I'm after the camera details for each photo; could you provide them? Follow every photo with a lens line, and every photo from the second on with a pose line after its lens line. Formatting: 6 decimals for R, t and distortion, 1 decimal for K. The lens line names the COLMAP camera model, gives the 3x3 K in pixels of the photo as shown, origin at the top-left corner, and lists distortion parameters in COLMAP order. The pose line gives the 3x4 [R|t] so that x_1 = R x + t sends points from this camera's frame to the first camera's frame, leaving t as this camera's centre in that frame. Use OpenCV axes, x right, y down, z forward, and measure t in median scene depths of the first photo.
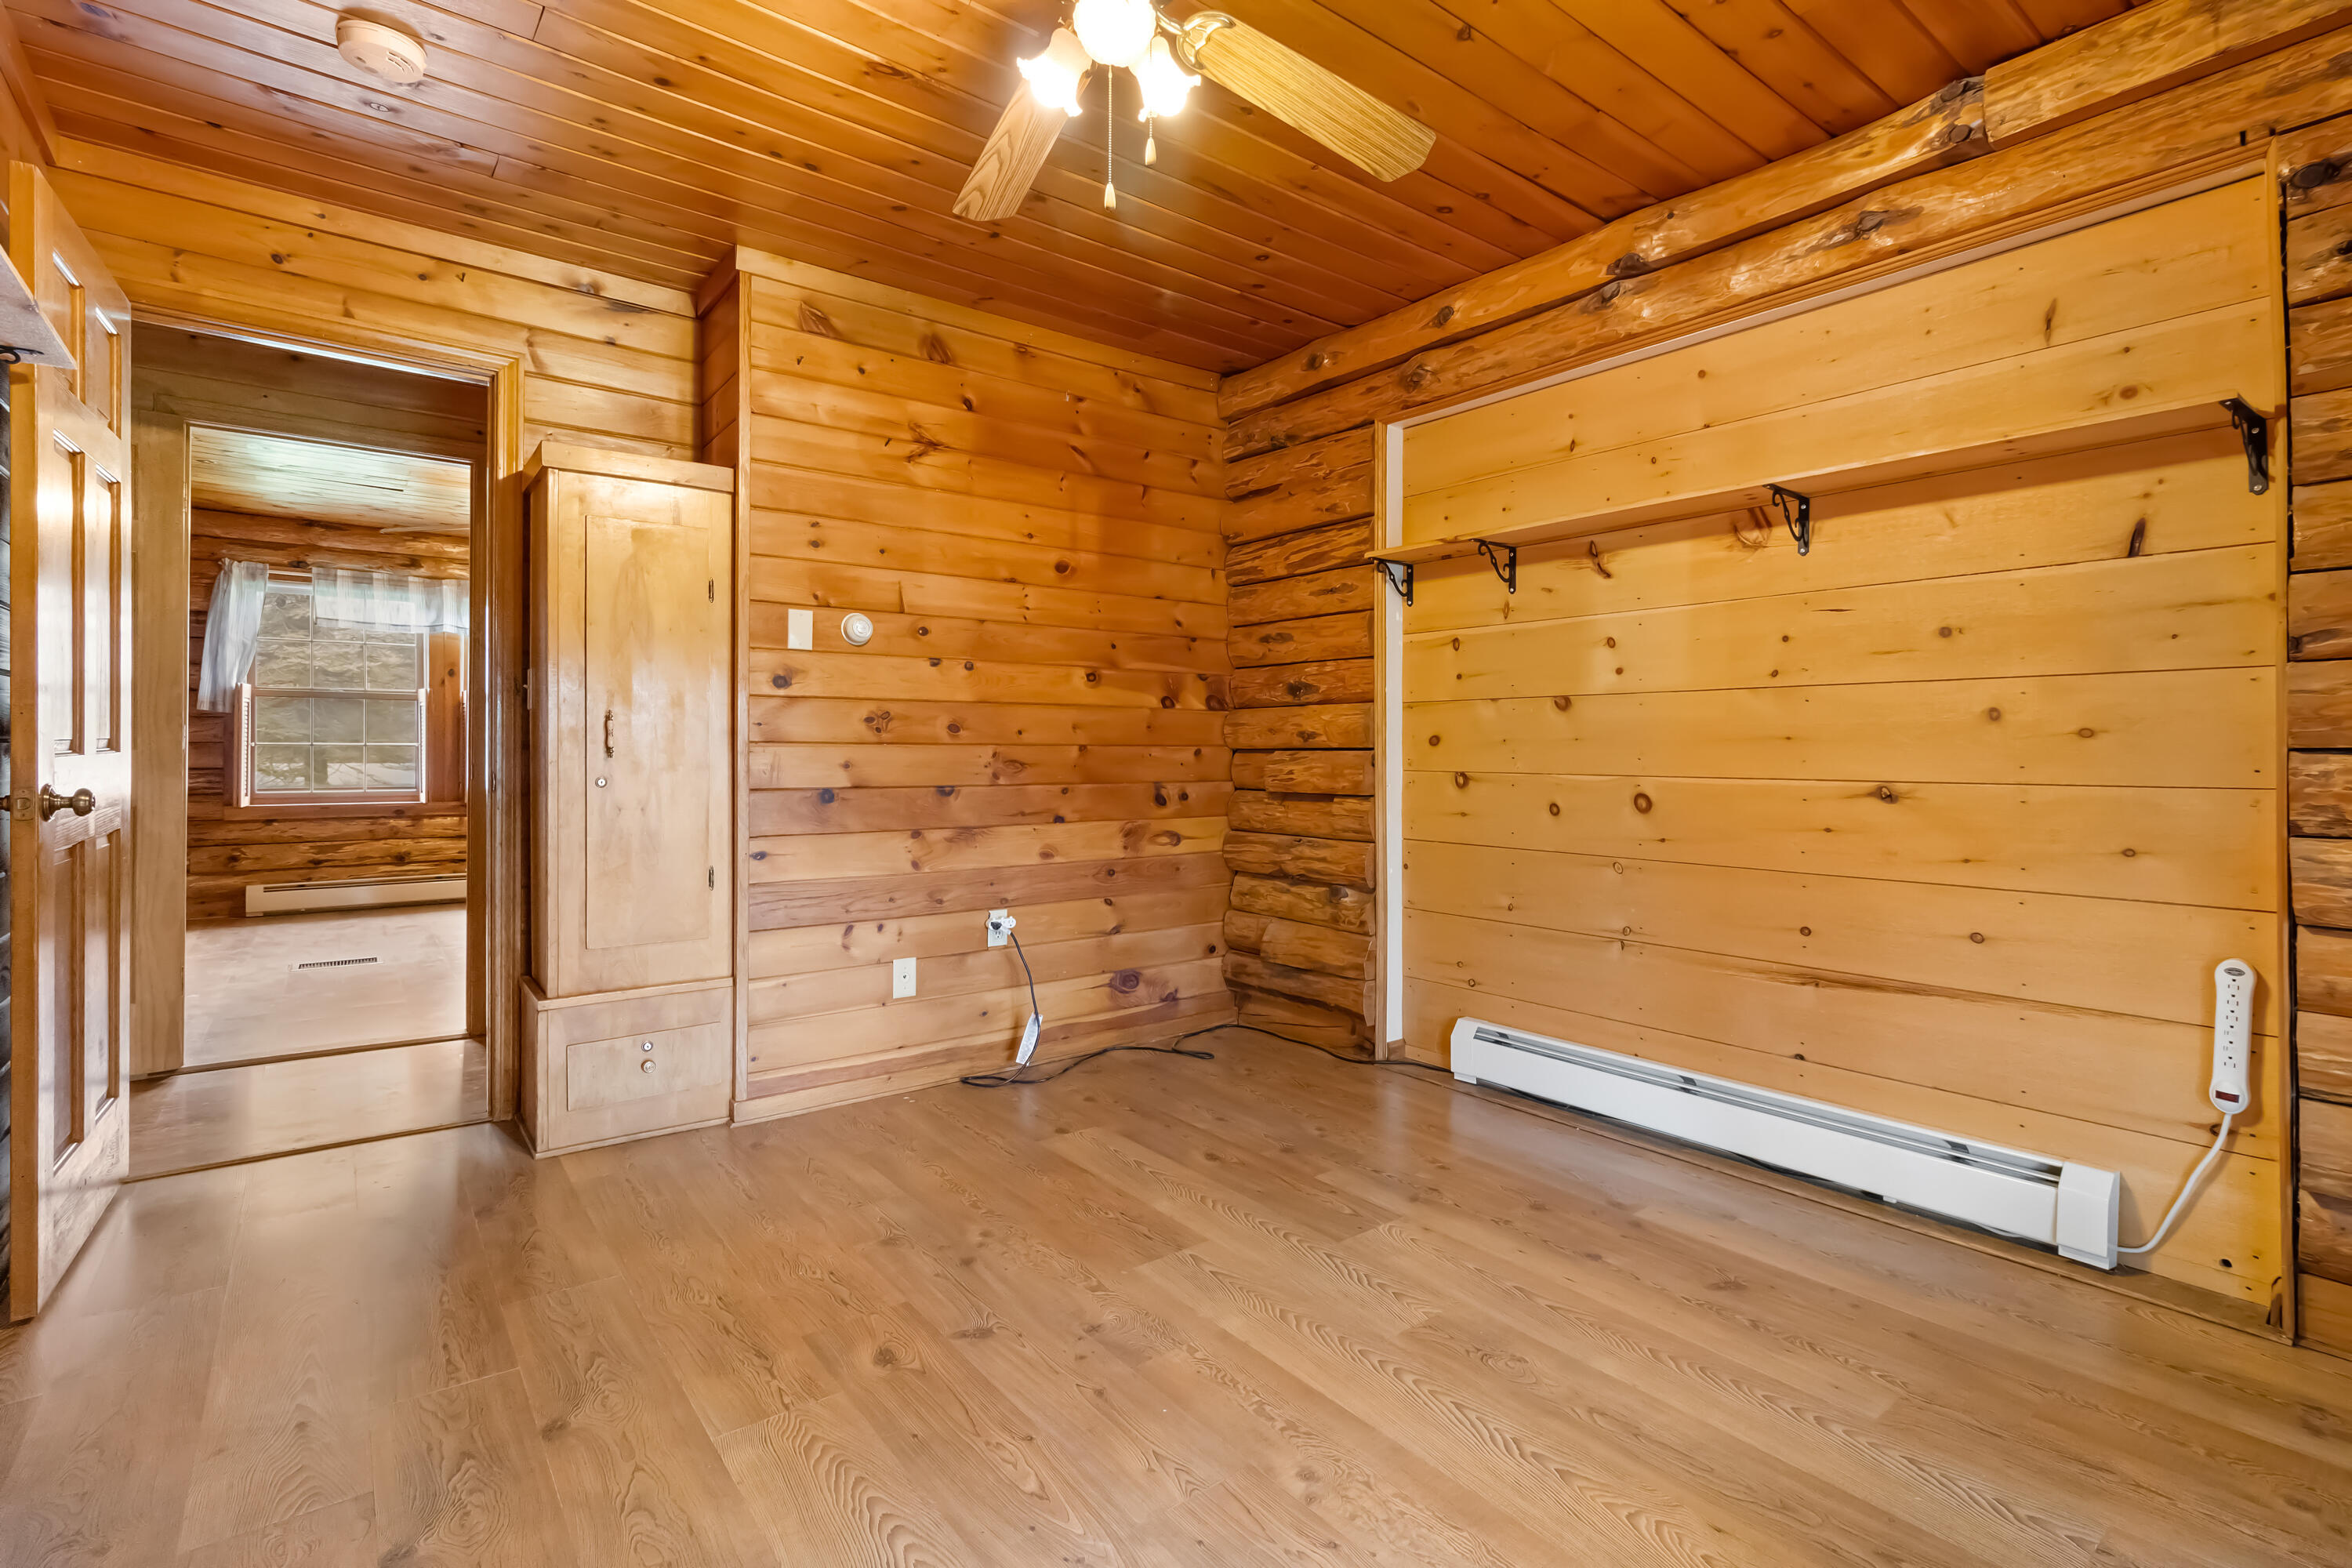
lens RADIAL K [[1099.0, 0, 1193.5], [0, 1099.0, 745.1], [0, 0, 1]] dist [0.004343, 0.000345]
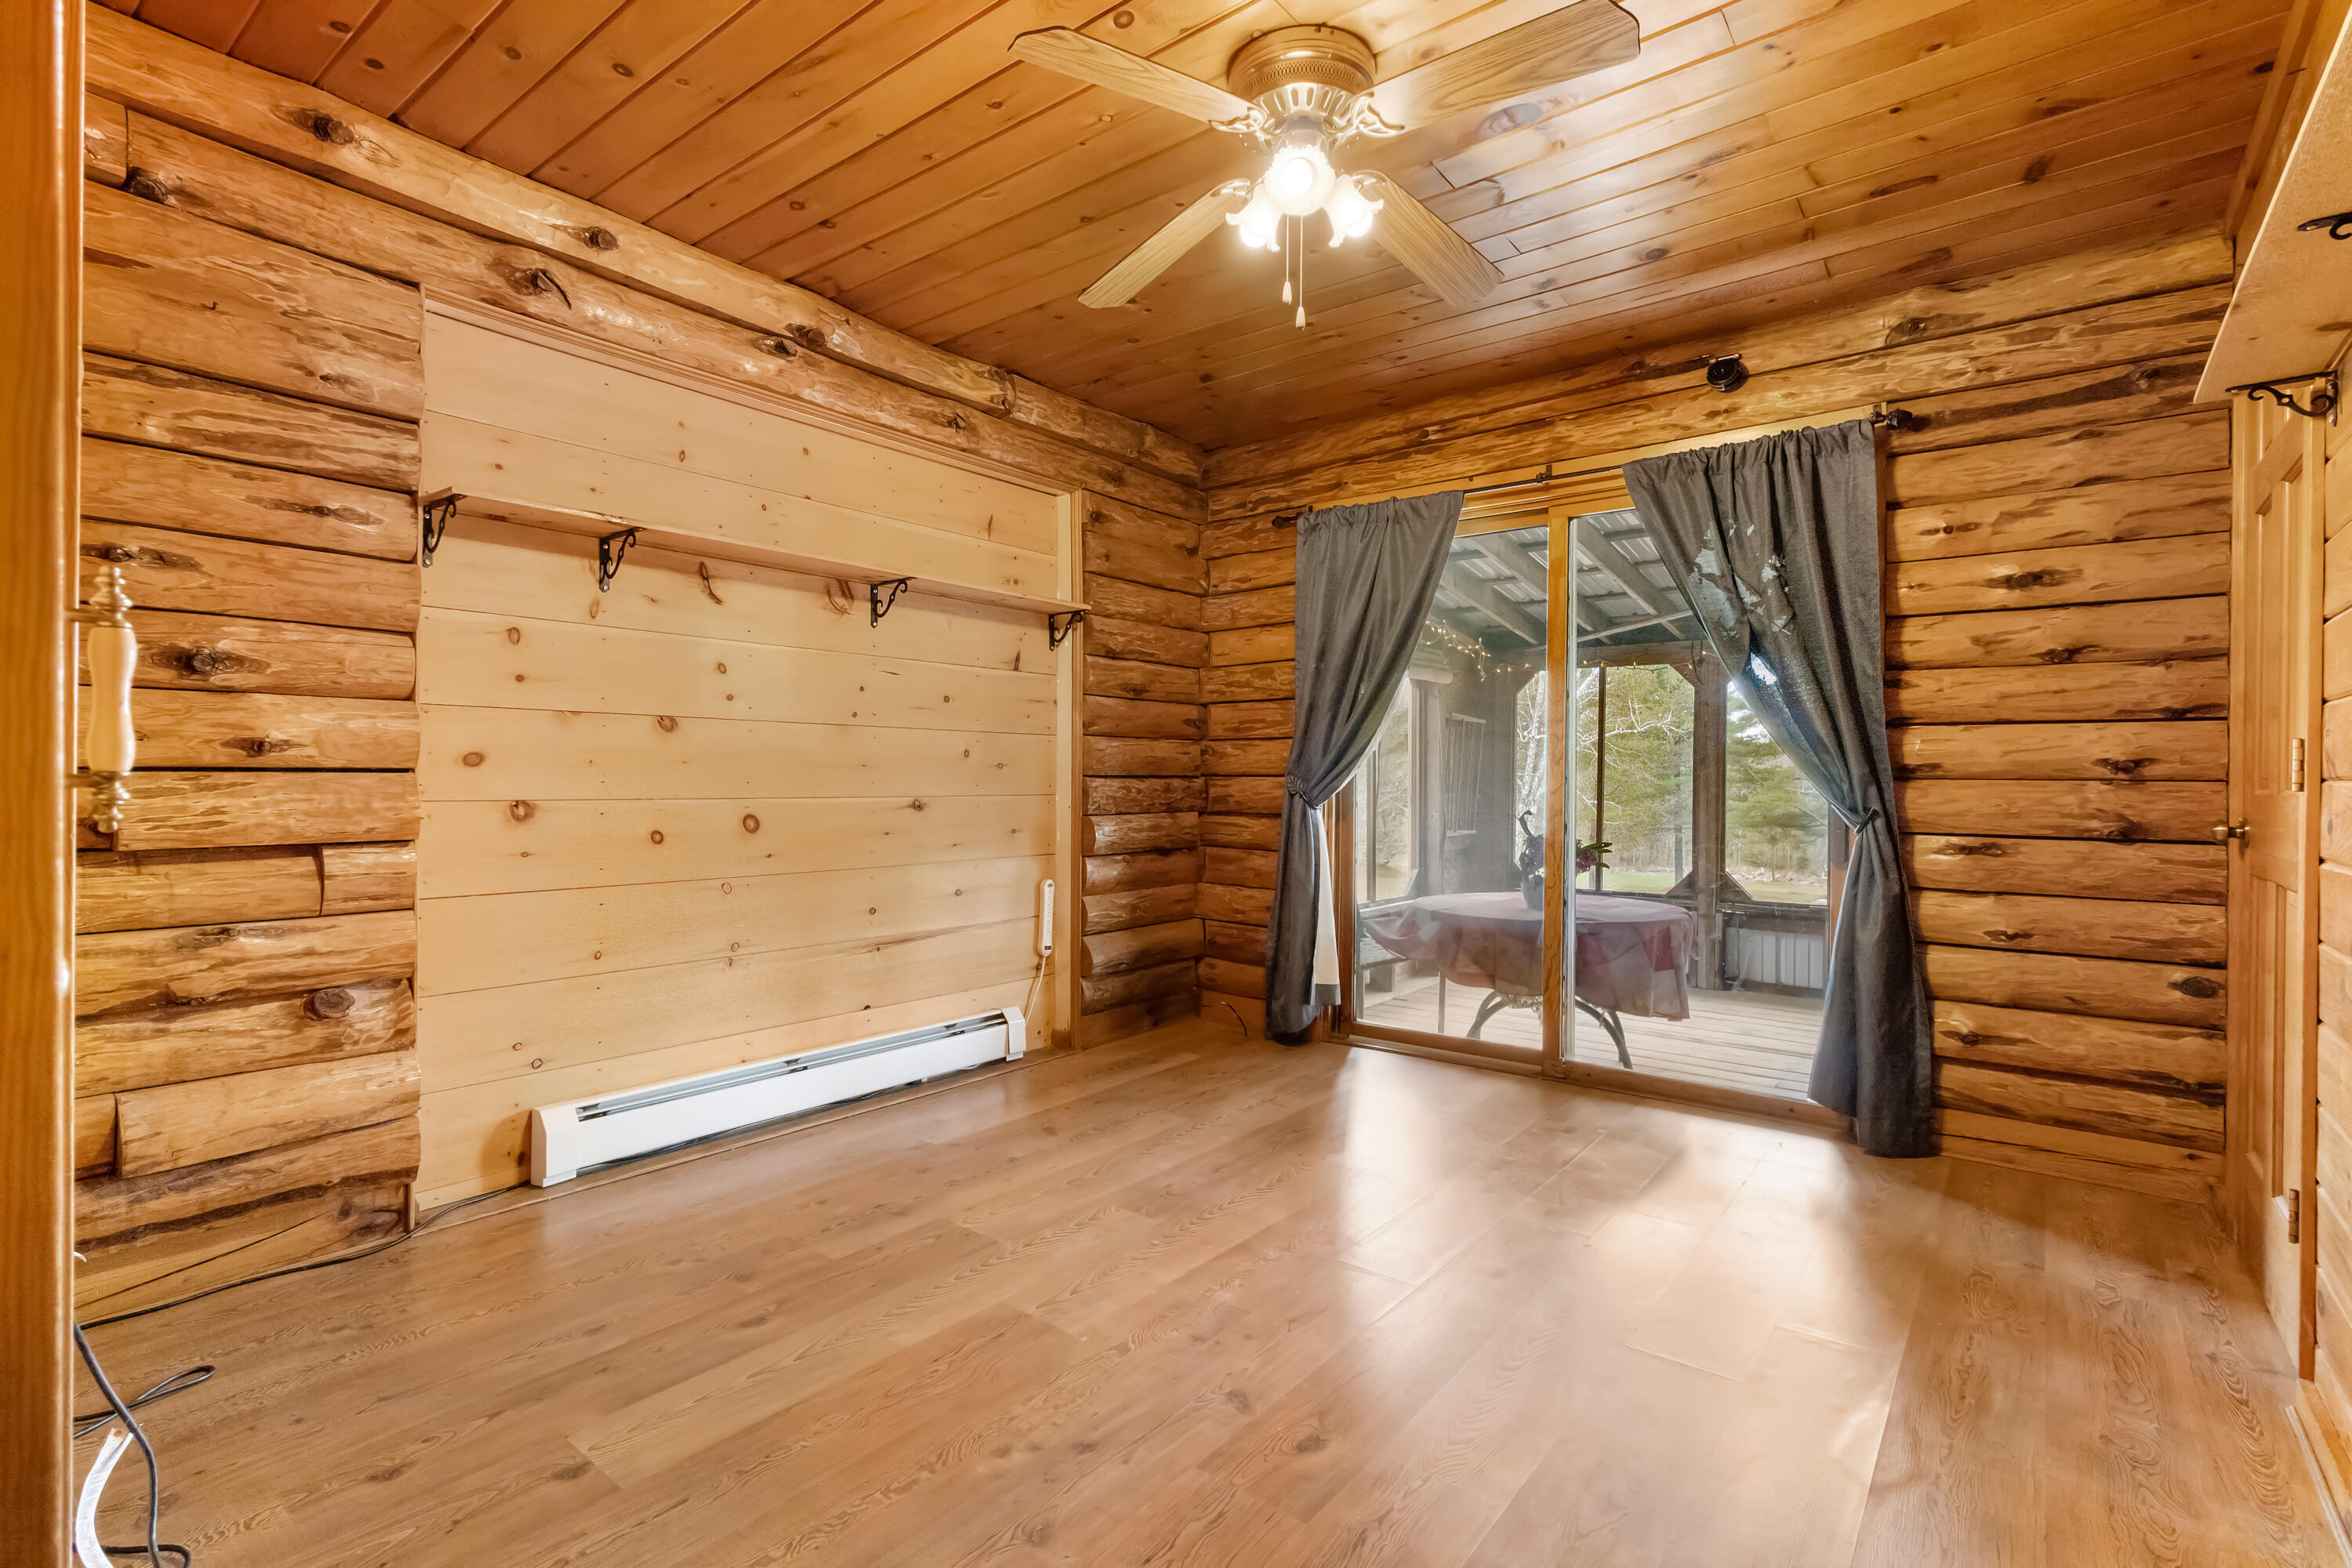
lens RADIAL K [[1099.0, 0, 1175.4], [0, 1099.0, 773.1], [0, 0, 1]] dist [0.004343, 0.000345]
pose [[-0.233010, -0.000754, 0.972474, -0.792154], [-0.012874, 0.999914, -0.002309, 0.000826], [-0.972389, -0.013058, -0.233000, 0.921568]]
